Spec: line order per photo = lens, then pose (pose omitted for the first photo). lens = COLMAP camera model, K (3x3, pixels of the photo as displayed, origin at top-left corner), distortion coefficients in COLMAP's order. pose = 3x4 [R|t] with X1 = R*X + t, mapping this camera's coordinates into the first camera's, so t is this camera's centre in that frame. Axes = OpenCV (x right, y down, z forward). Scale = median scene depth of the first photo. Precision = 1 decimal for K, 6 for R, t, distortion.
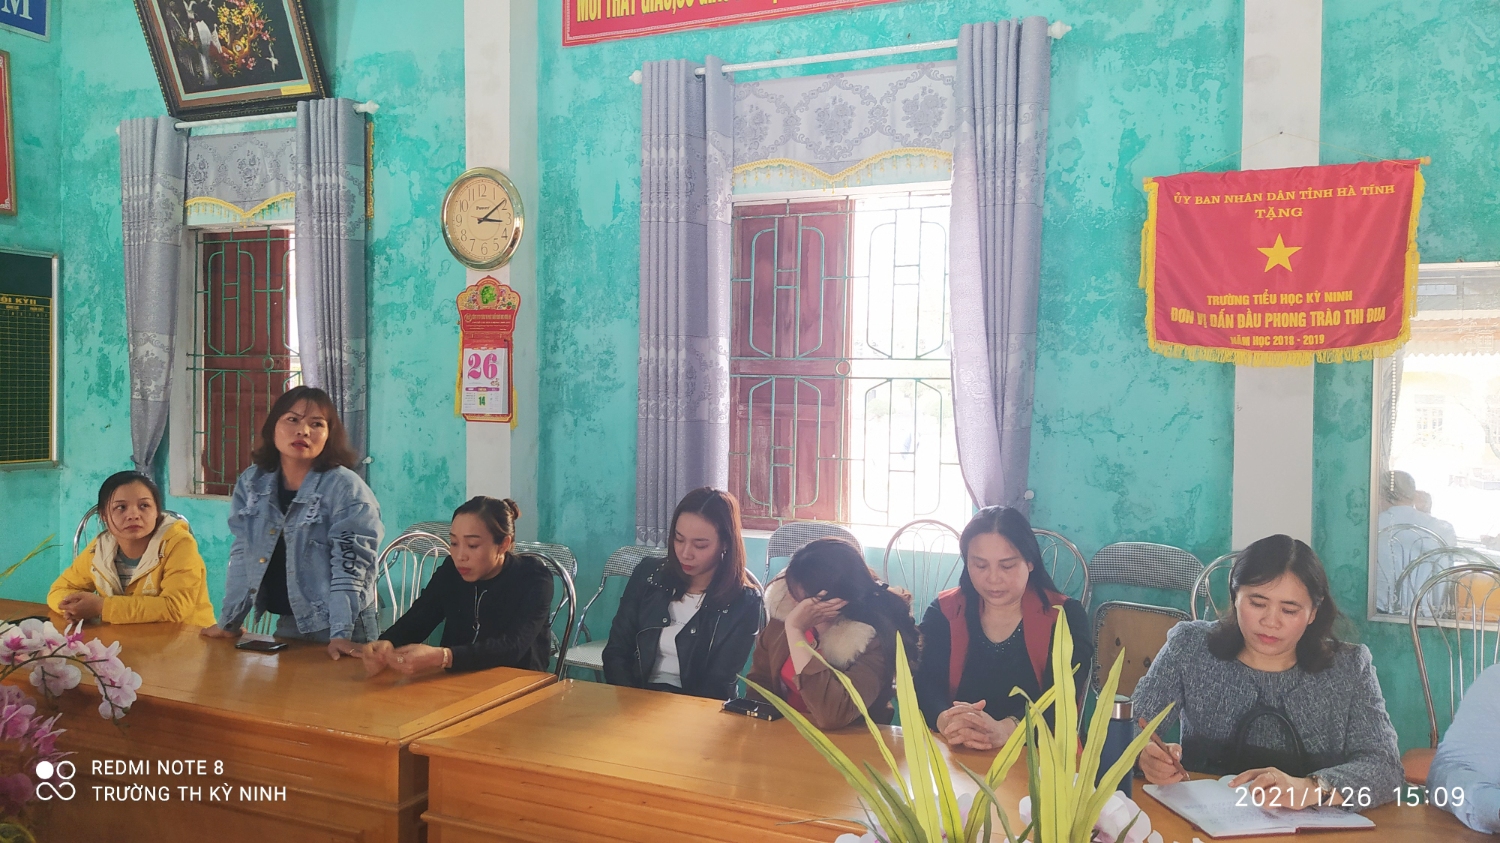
lens RADIAL K [[1117.4, 0, 750.0], [0, 1117.4, 421.5], [0, 0, 1]] dist [0.074509, -0.131458]
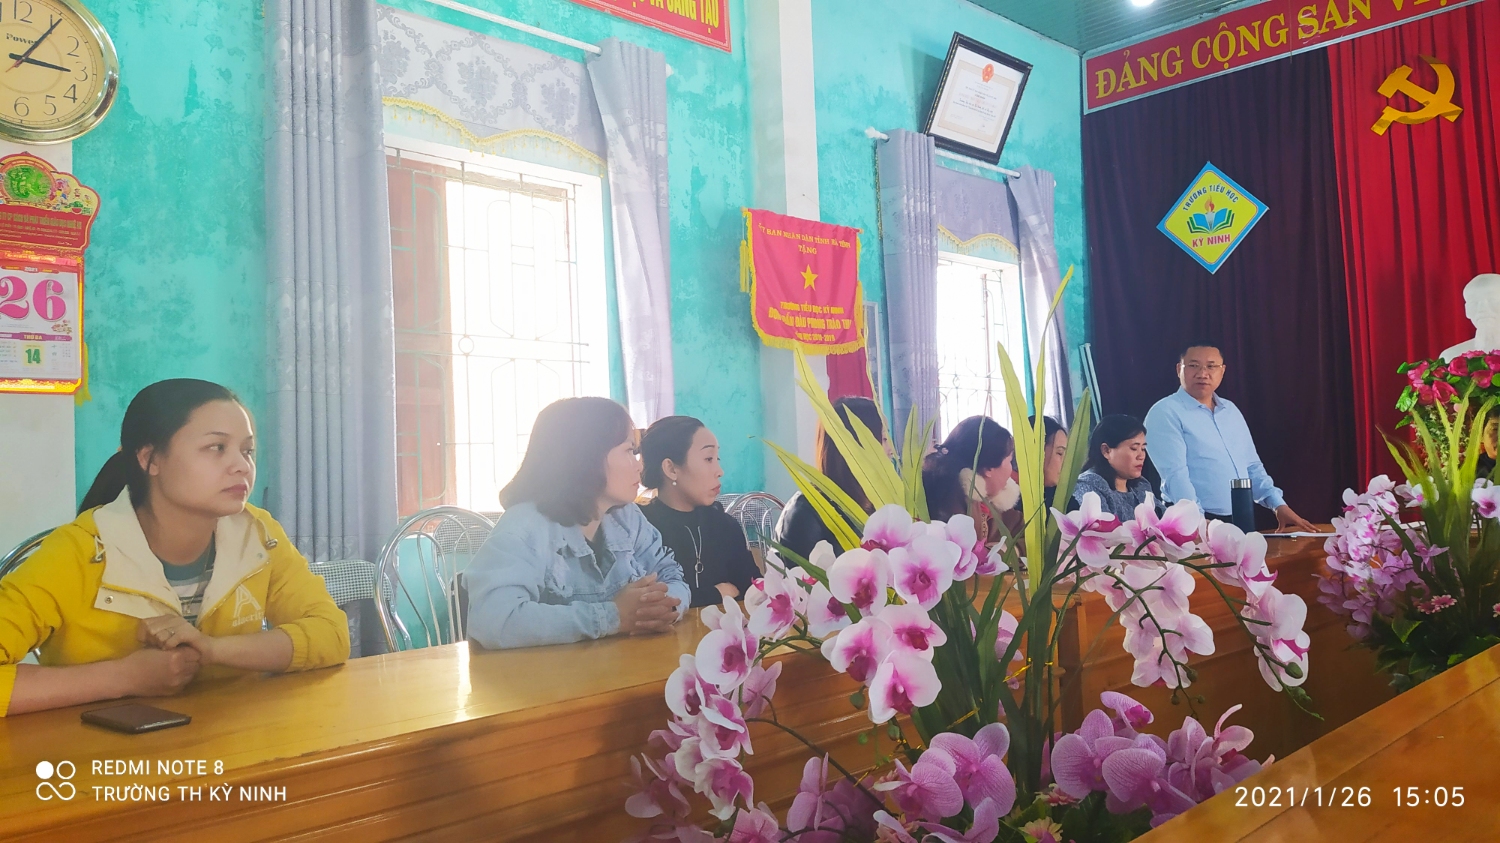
lens RADIAL K [[1117.4, 0, 750.0], [0, 1117.4, 421.5], [0, 0, 1]] dist [0.074509, -0.131458]
pose [[0.346583, 0.018597, 0.937835, -0.702096], [0.071745, 0.996349, -0.046271, 0.074870], [-0.935272, 0.083322, 0.343983, 0.463948]]
